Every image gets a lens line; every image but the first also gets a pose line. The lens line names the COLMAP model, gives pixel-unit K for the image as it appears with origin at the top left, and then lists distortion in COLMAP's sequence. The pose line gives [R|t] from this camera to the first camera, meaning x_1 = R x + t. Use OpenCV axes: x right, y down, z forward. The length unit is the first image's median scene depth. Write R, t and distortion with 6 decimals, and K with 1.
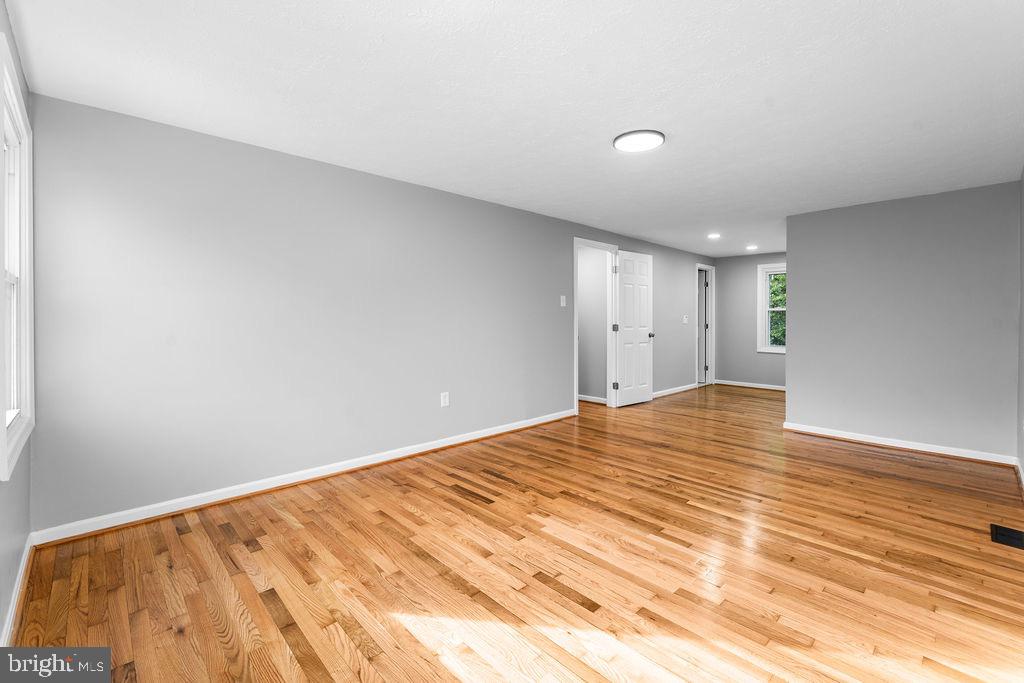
lens RADIAL K [[440.5, 0, 517.2], [0, 440.5, 323.2], [0, 0, 1]] dist [0.004953, -0.001854]
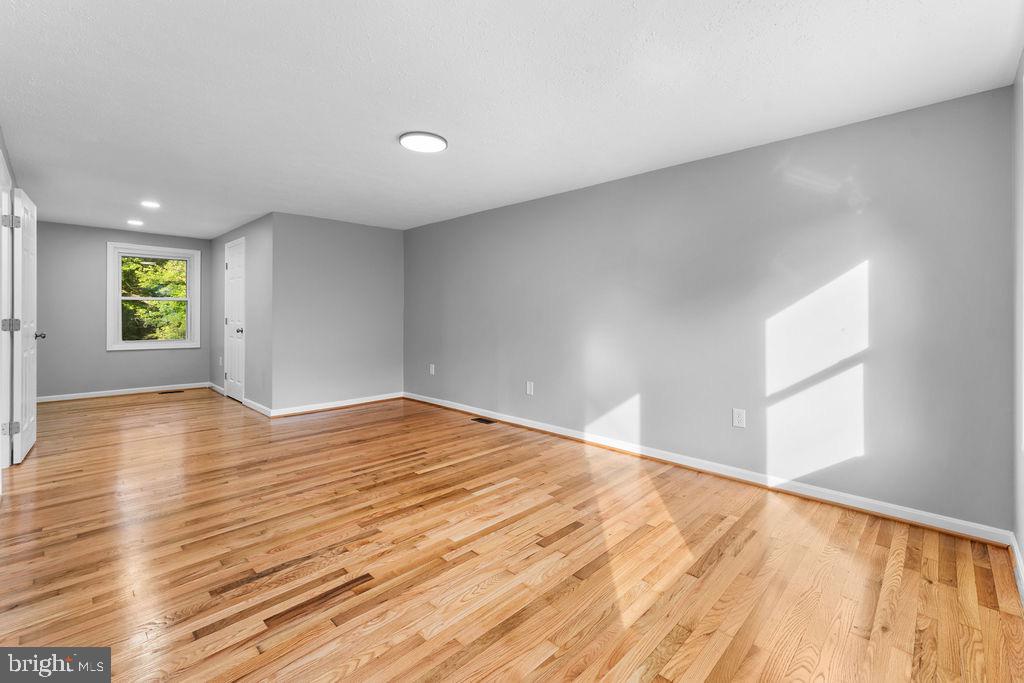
lens RADIAL K [[440.5, 0, 518.7], [0, 440.5, 309.3], [0, 0, 1]] dist [0.004953, -0.001854]
pose [[-0.030723, 0.005698, 0.999512, -0.785195], [0.006110, 0.999966, -0.005513, -0.004184], [-0.999509, 0.005938, -0.030757, 0.816665]]
